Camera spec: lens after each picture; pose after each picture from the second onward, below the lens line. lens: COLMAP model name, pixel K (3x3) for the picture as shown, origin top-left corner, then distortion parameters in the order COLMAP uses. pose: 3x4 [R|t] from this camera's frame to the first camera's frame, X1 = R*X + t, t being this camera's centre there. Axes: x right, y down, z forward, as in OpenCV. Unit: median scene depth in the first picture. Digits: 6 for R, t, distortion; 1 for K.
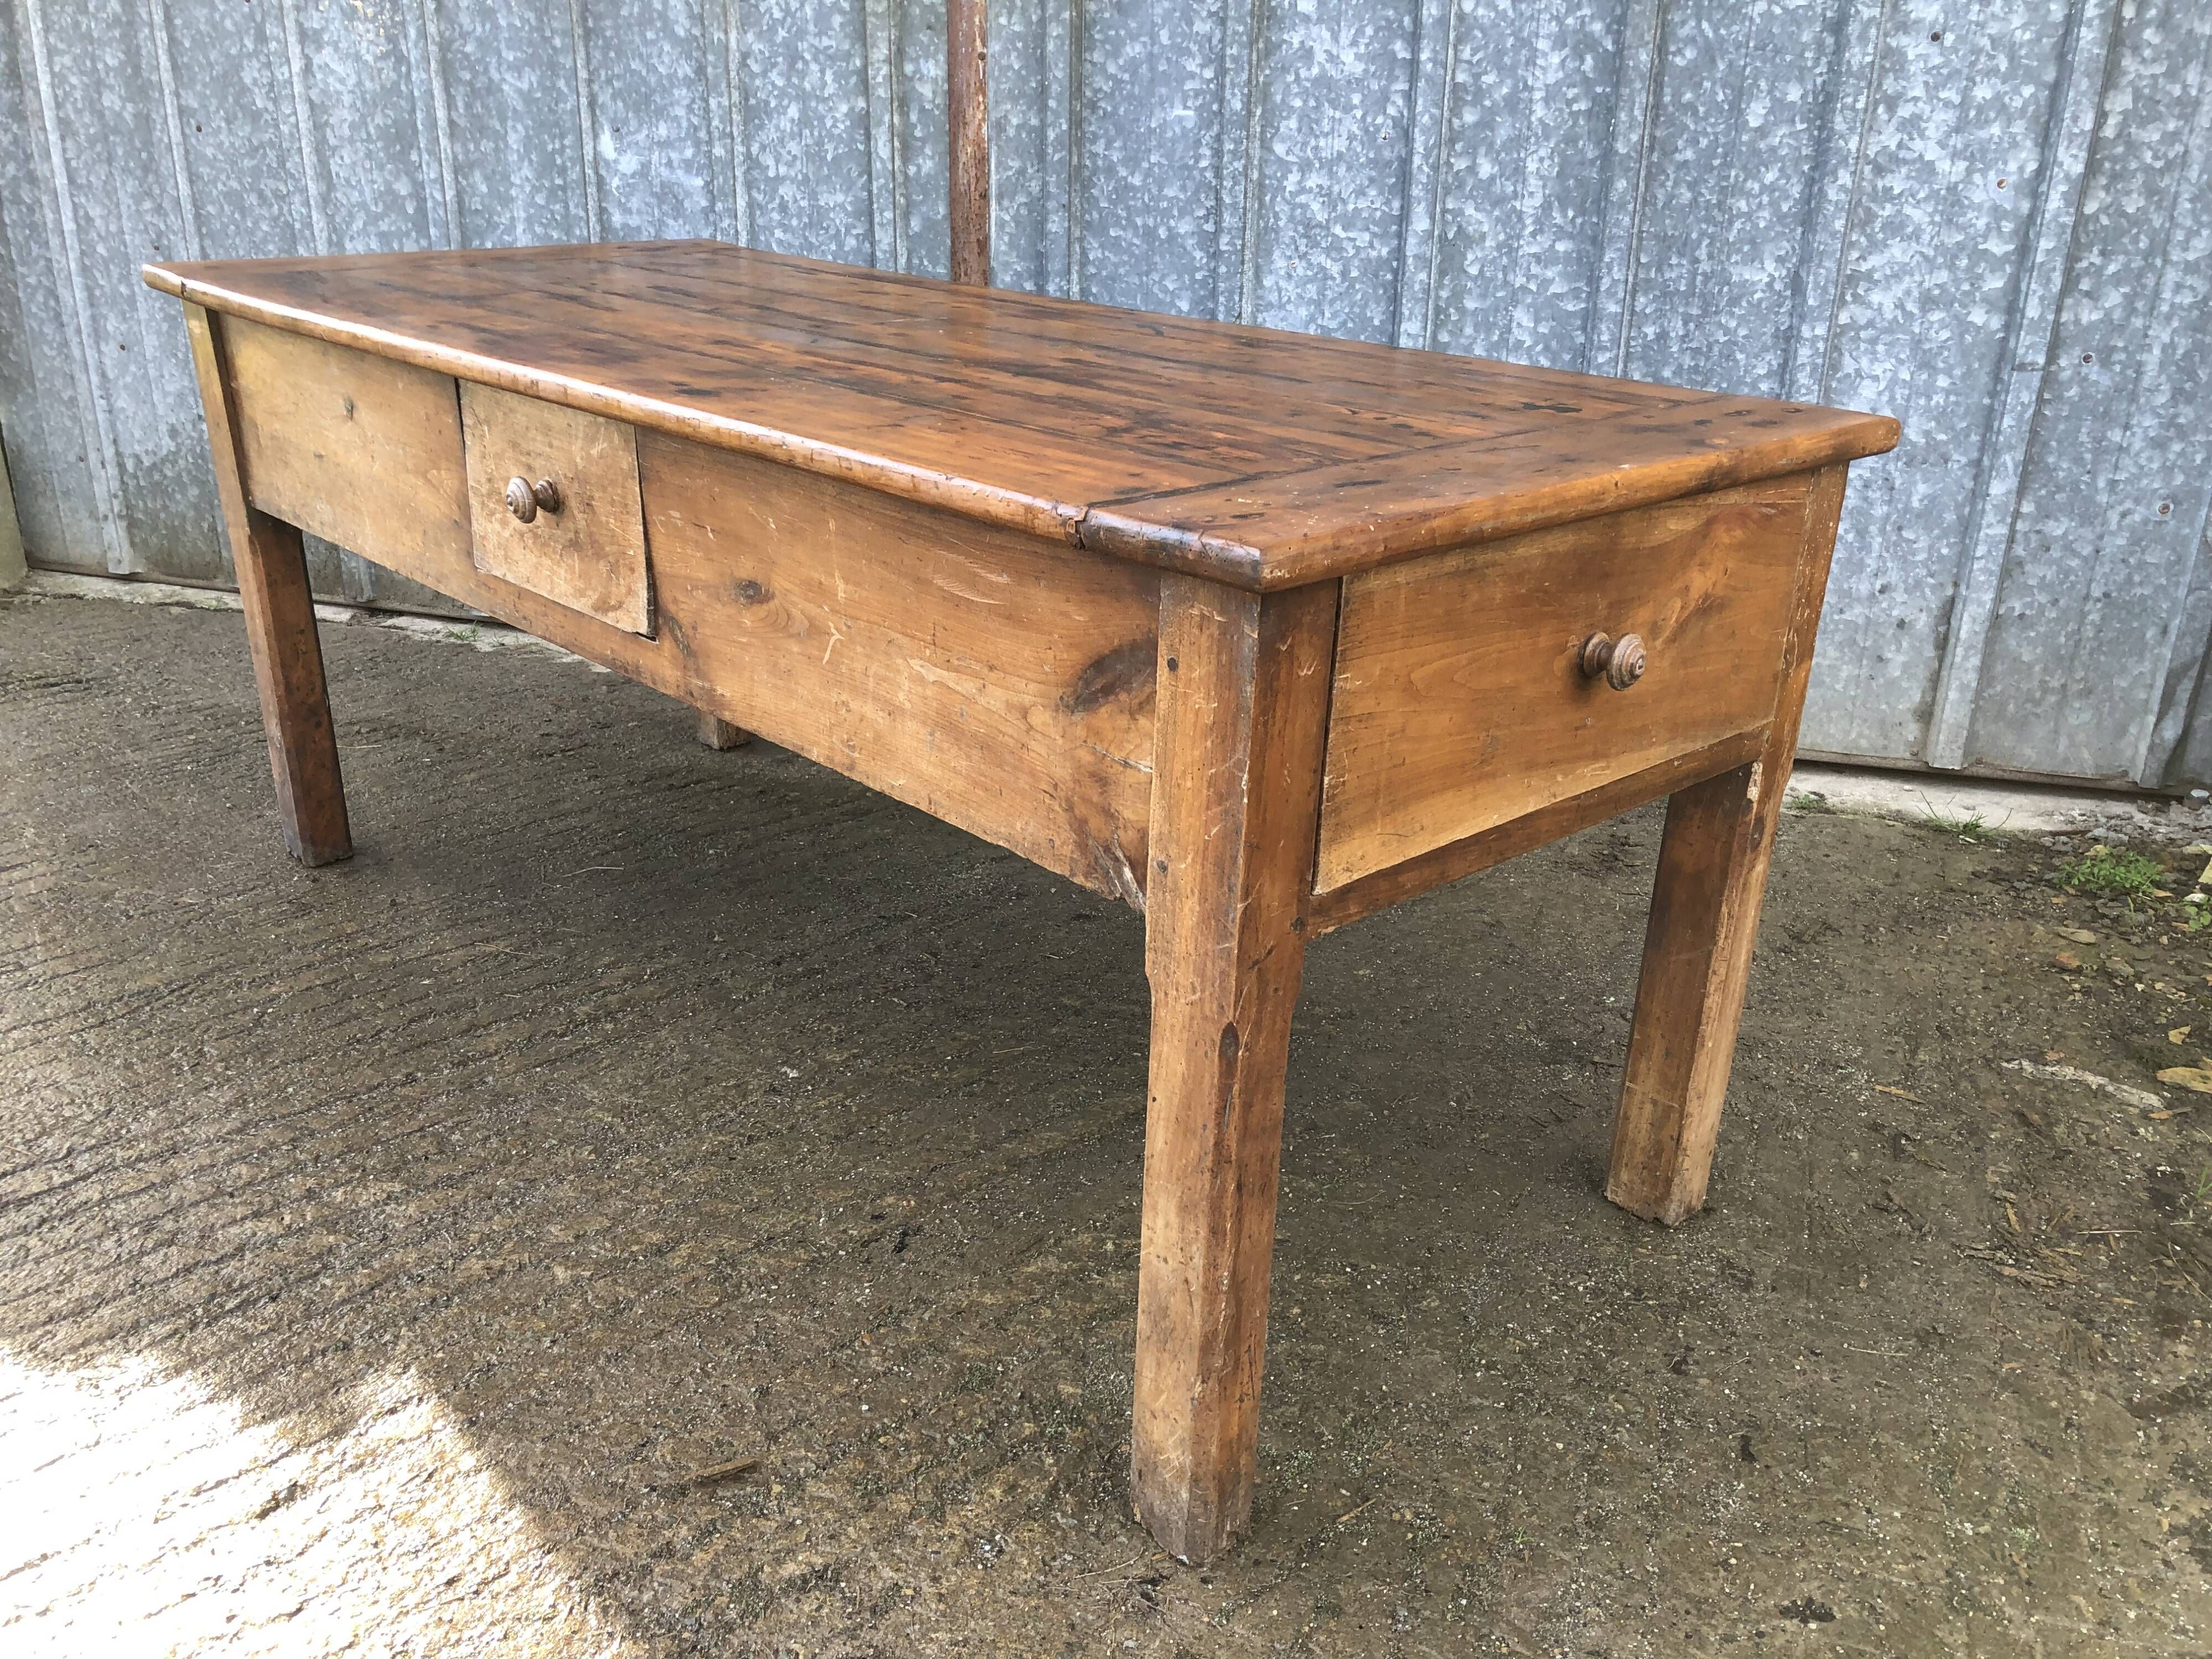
lens RADIAL K [[1816.6, 0, 1112.2], [0, 1816.6, 811.0], [0, 0, 1]] dist [0.009390, 0.013646]
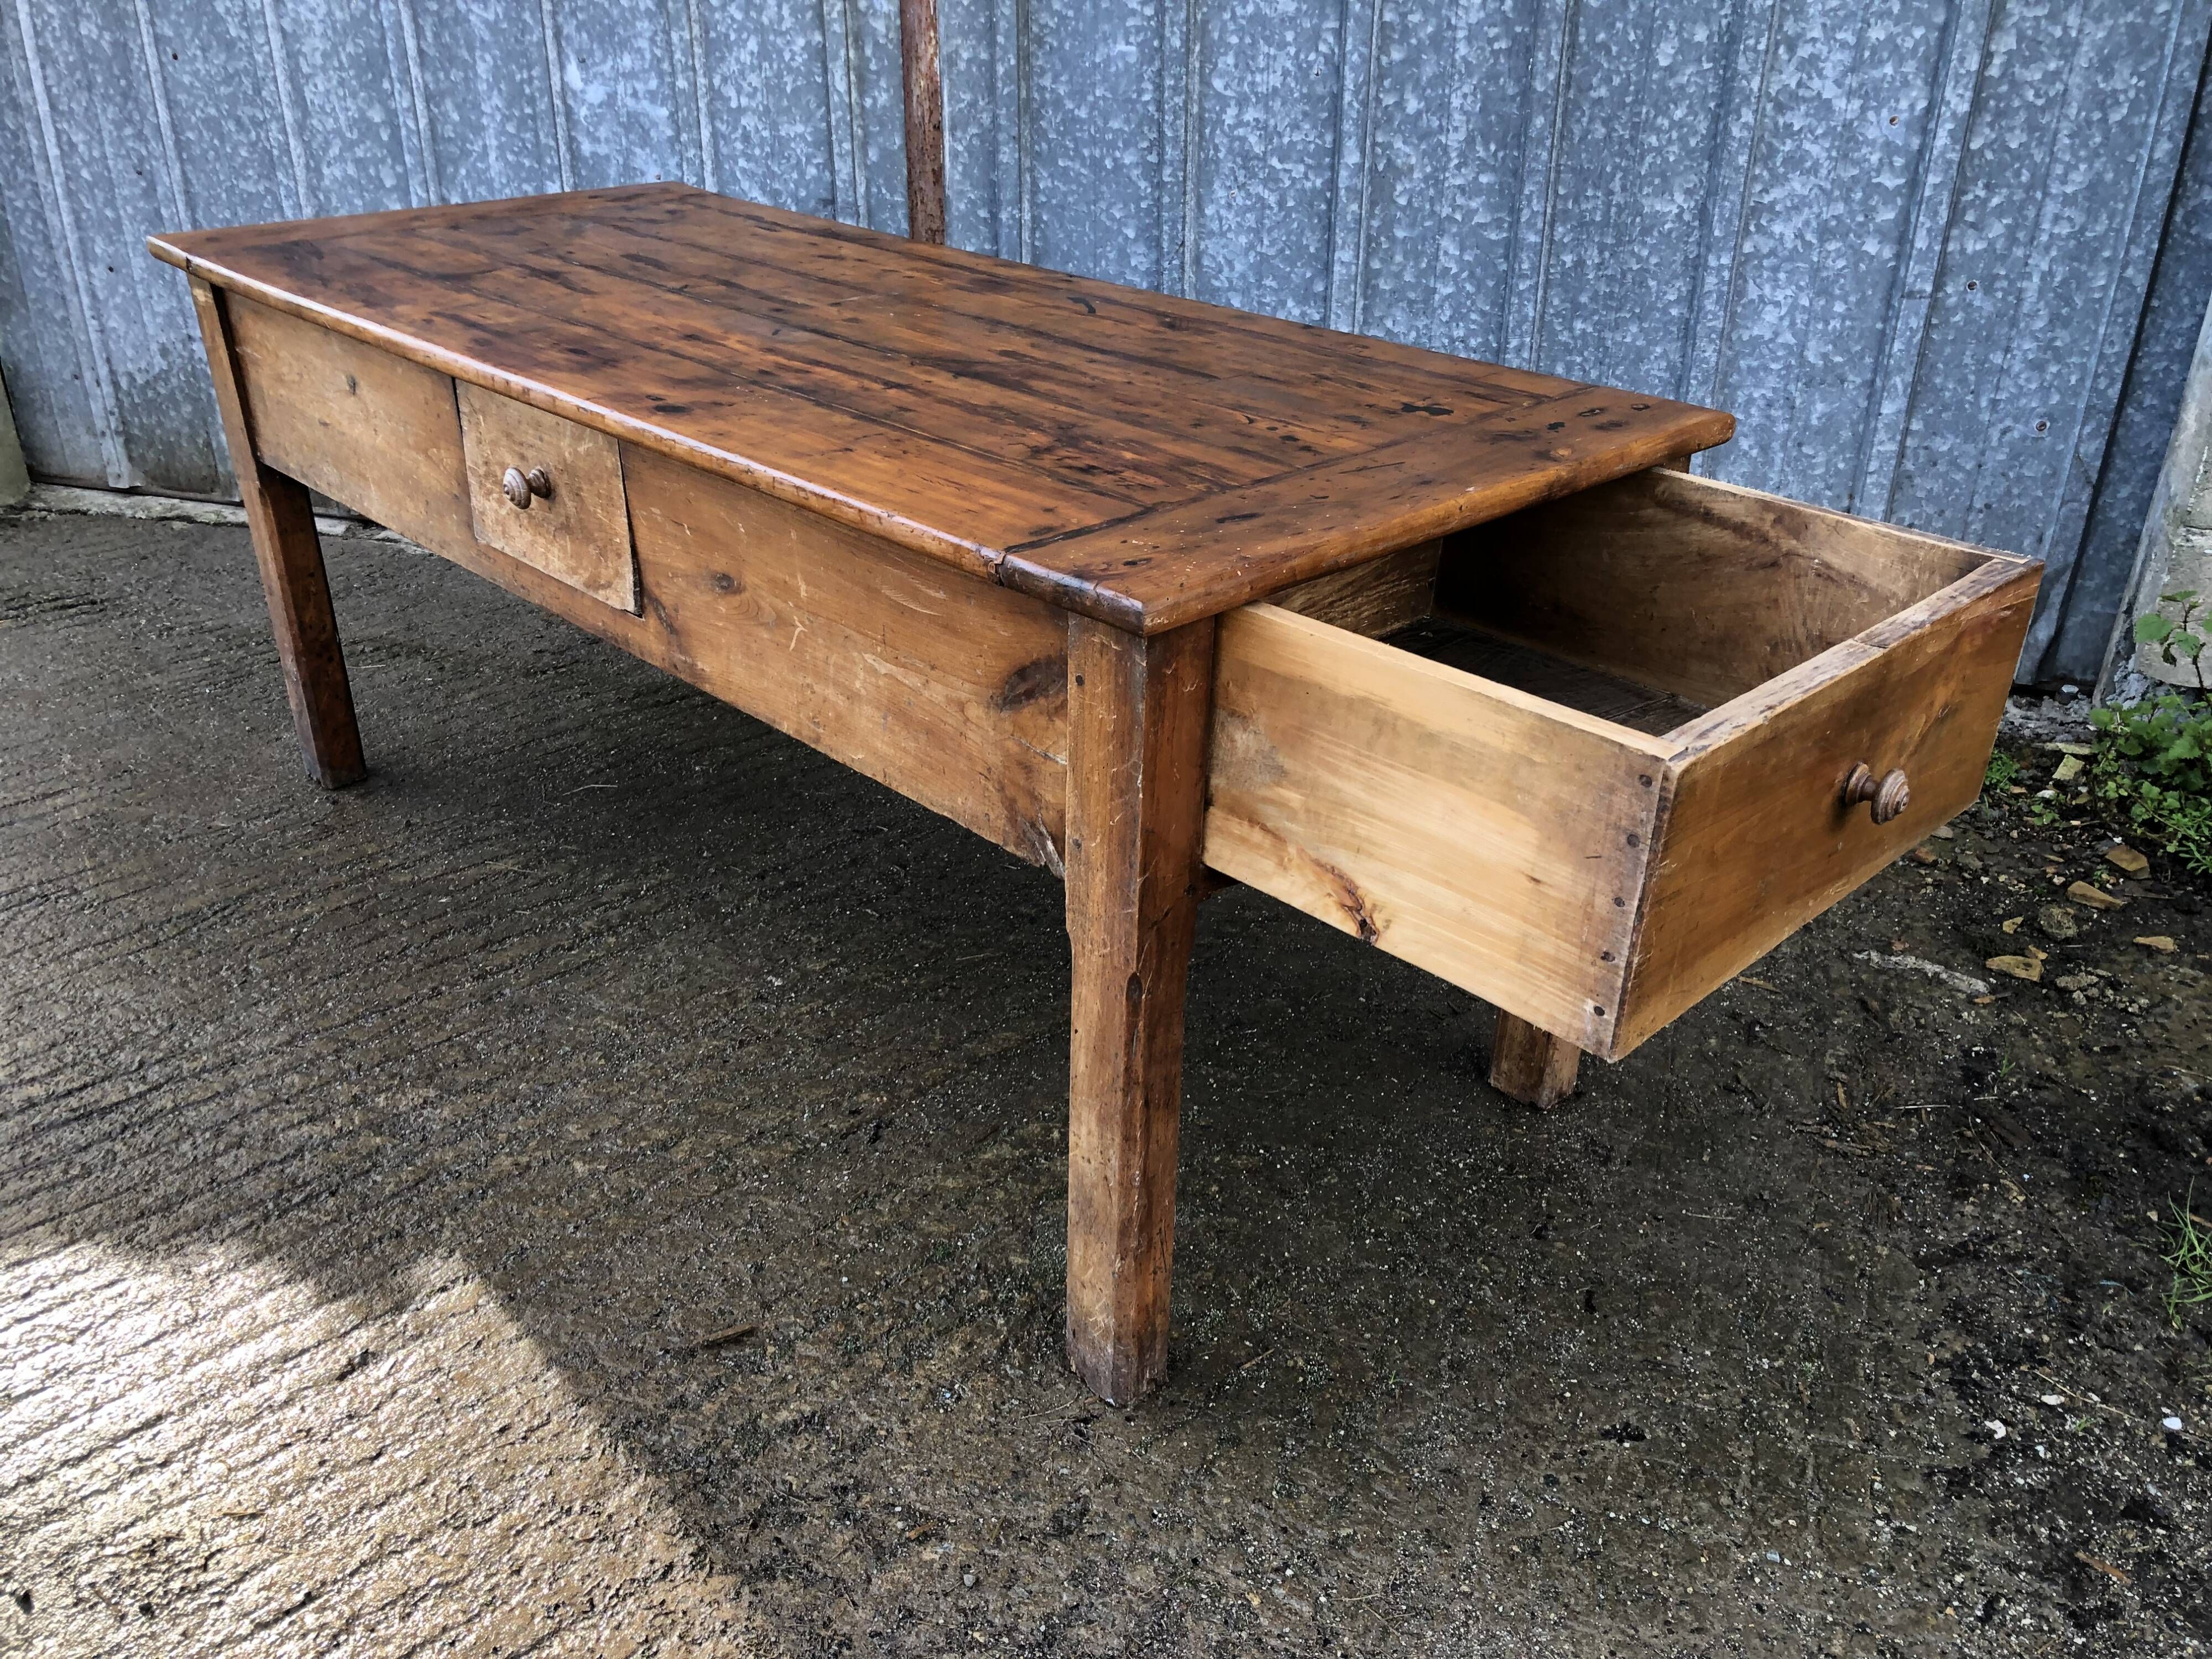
lens RADIAL K [[1816.6, 0, 1114.2], [0, 1816.6, 805.5], [0, 0, 1]] dist [0.009390, 0.013646]
pose [[0.999860, -0.015420, 0.006478, 0.018990], [0.014805, 0.996175, 0.086122, -0.040845], [-0.007781, -0.086014, 0.996264, -0.078682]]
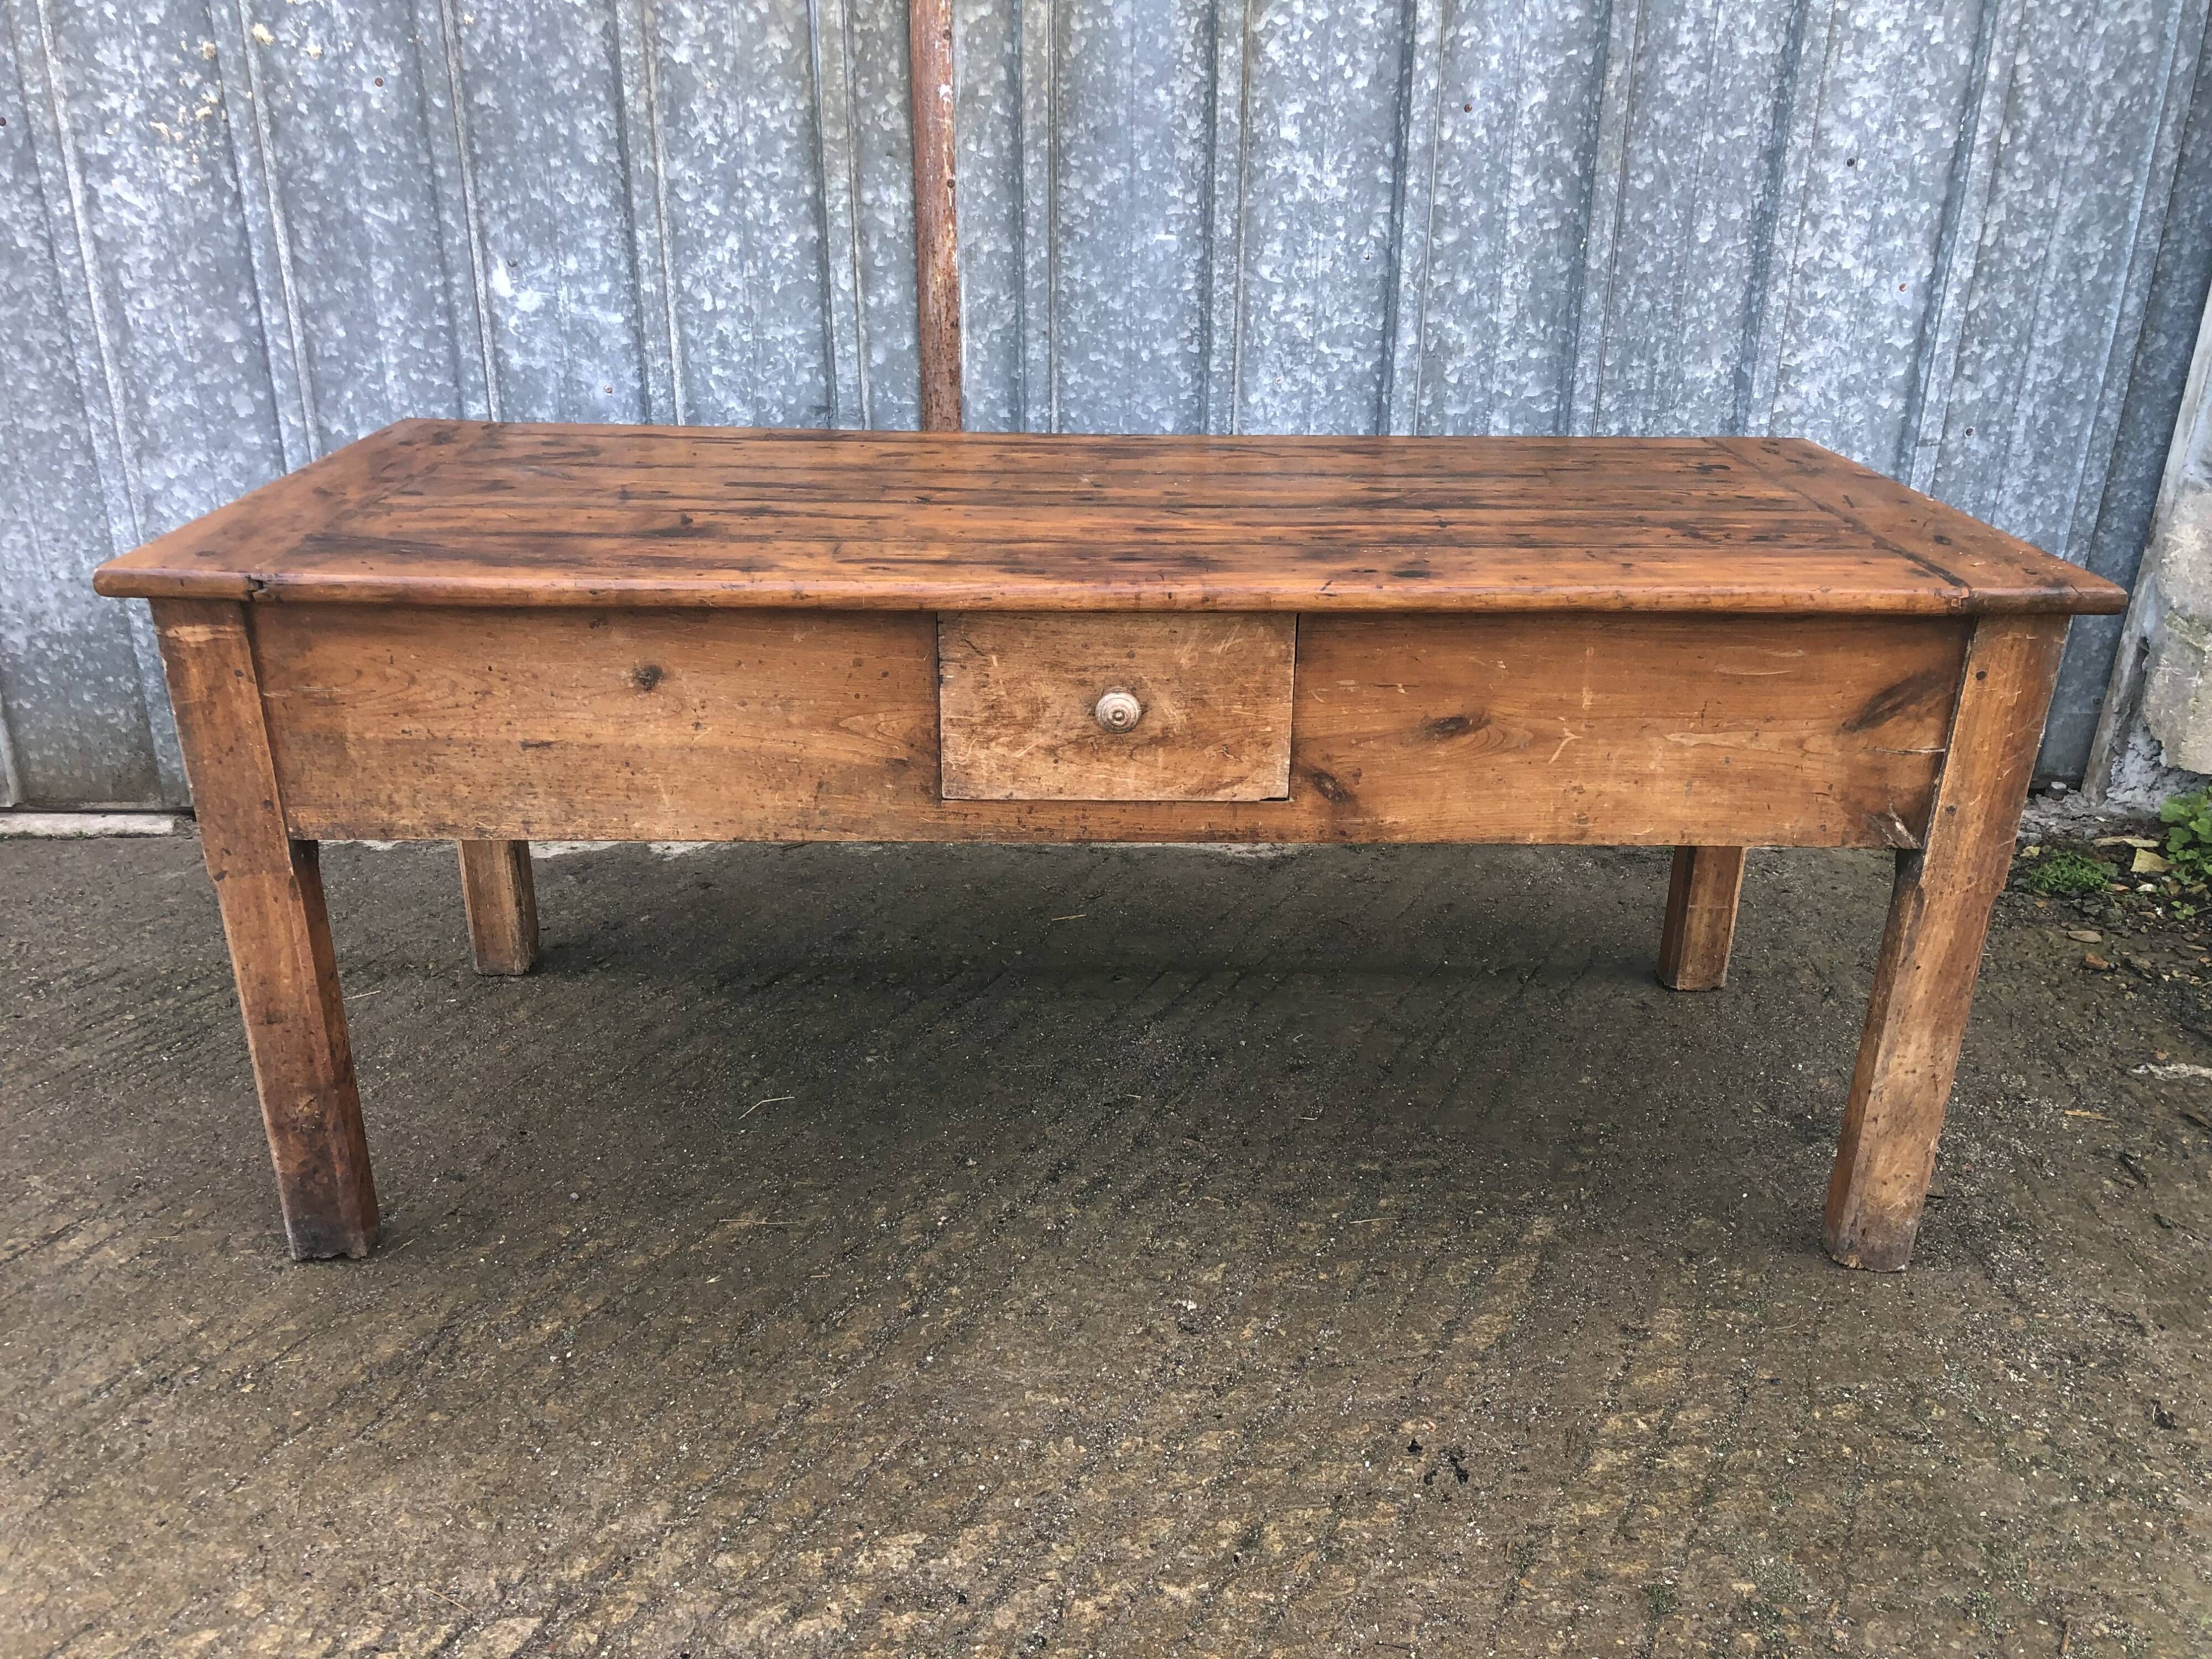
lens RADIAL K [[1816.6, 0, 1107.8], [0, 1816.6, 800.2], [0, 0, 1]] dist [0.009390, 0.013646]
pose [[0.943236, -0.131210, 0.305107, -0.337049], [0.129271, 0.991251, 0.026643, -0.108083], [-0.305933, 0.014311, 0.951945, 0.063170]]
